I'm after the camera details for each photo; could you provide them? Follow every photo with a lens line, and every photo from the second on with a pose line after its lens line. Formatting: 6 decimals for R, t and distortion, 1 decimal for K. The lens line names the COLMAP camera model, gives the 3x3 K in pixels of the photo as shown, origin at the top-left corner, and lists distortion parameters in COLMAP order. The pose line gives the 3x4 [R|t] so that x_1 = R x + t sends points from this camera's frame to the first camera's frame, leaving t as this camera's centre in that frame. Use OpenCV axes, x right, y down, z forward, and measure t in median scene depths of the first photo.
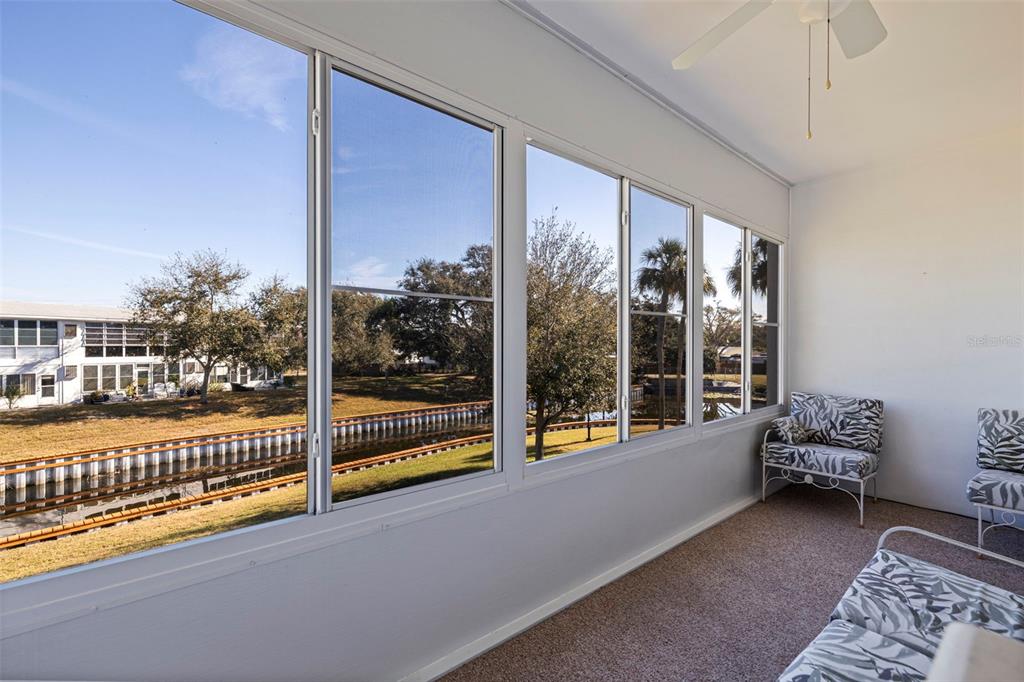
lens RADIAL K [[435.4, 0, 513.7], [0, 435.4, 343.6], [0, 0, 1]] dist [-0.000689, -0.000096]
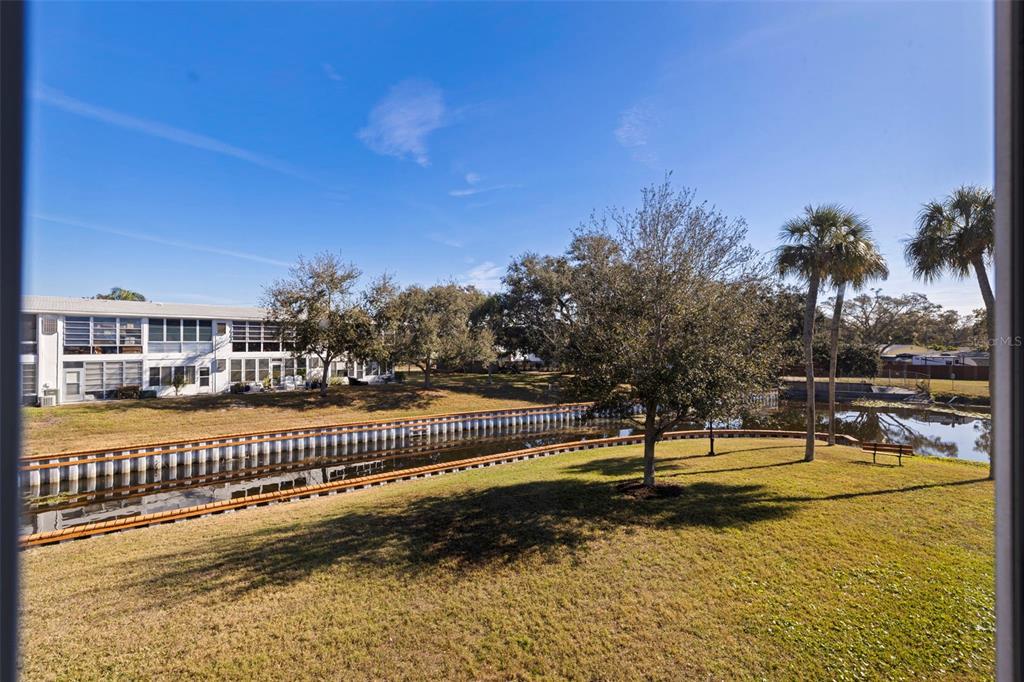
lens RADIAL K [[442.6, 0, 516.0], [0, 442.6, 339.4], [0, 0, 1]] dist [0.001086, 0.000672]
pose [[0.971603, -0.000279, -0.236617, 0.005677], [-0.000728, 0.999991, -0.004171, 0.002796], [0.236616, 0.004225, 0.971594, 0.056161]]
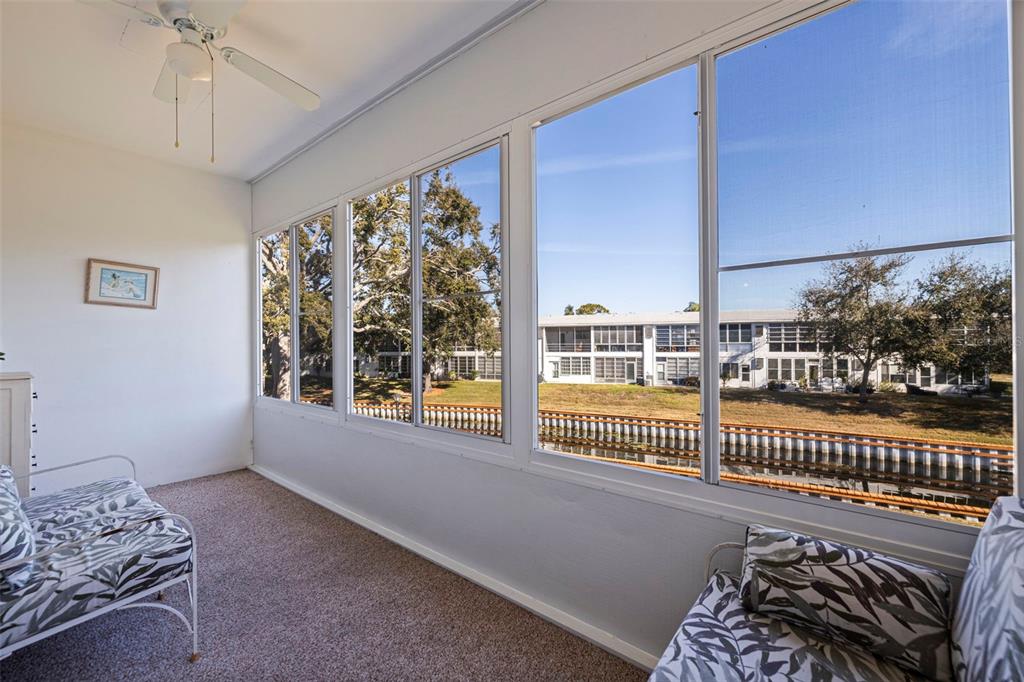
lens RADIAL K [[430.0, 0, 514.5], [0, 430.0, 338.8], [0, 0, 1]] dist [0.000286, -0.000029]
pose [[0.175429, -0.012644, -0.984411, 0.094196], [0.008162, 0.999902, -0.011389, 0.002260], [0.984458, -0.006037, 0.175515, 0.075743]]
